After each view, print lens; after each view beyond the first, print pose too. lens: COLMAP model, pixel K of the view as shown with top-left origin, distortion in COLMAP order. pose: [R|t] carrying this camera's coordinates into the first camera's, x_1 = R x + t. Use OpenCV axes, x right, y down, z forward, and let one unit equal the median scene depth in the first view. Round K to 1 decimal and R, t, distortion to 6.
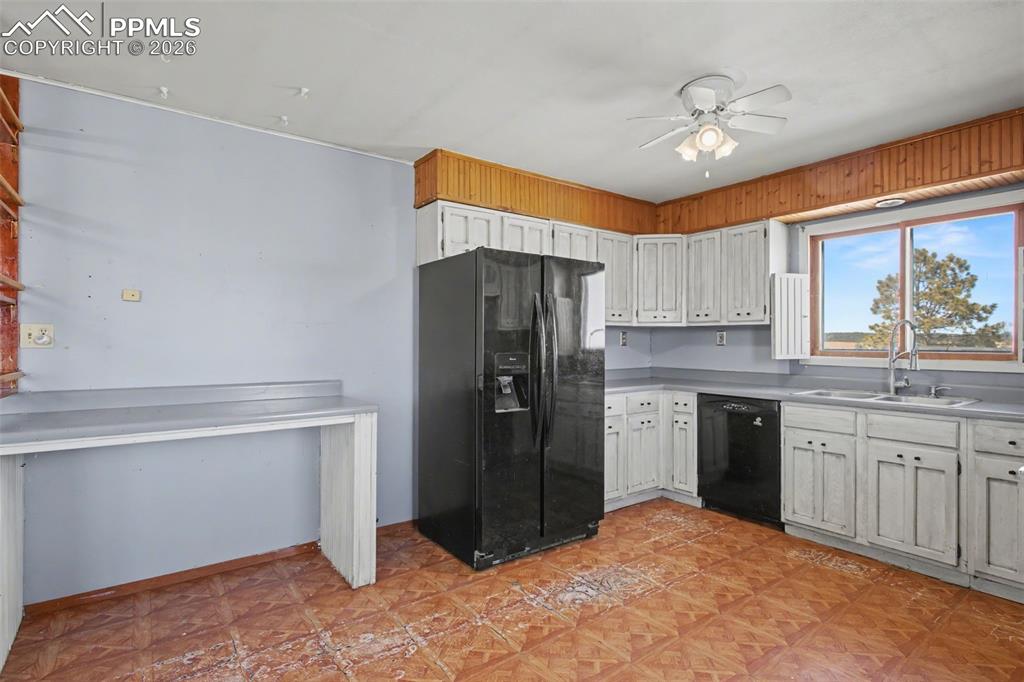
lens RADIAL K [[498.3, 0, 512.0], [0, 498.3, 341.0], [0, 0, 1]] dist [-0.000339, 0.000009]
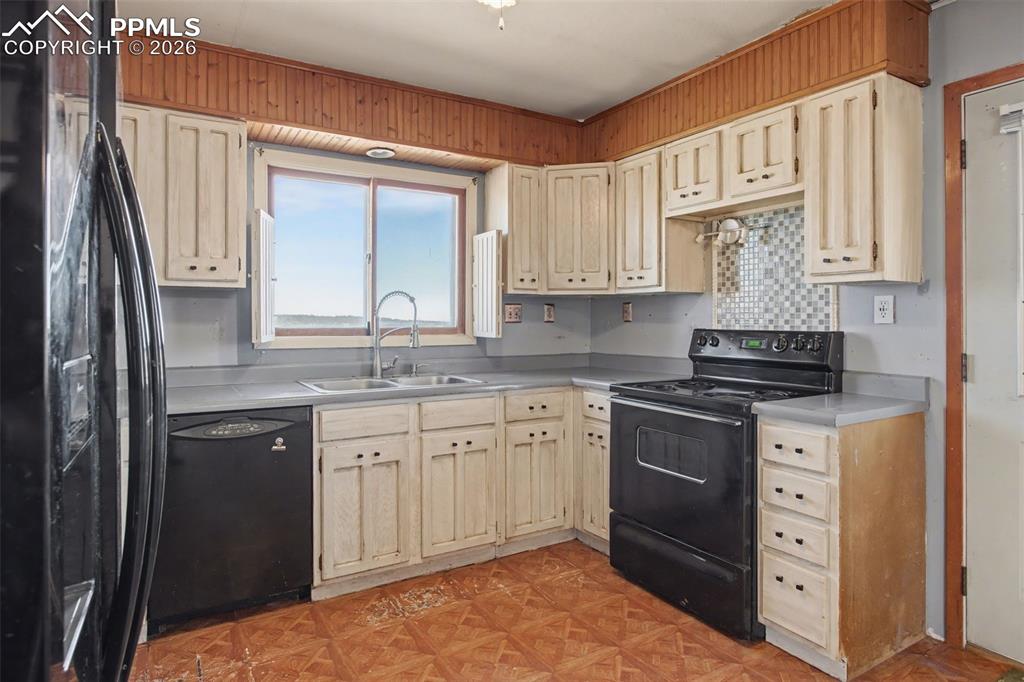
lens RADIAL K [[577.6, 0, 509.5], [0, 577.6, 319.3], [0, 0, 1]] dist [-0.003331, -0.000491]
pose [[0.105332, -0.000485, 0.994437, -0.211001], [-0.000141, 1.000000, 0.000502, 0.006610], [-0.994437, -0.000194, 0.105332, 0.718322]]
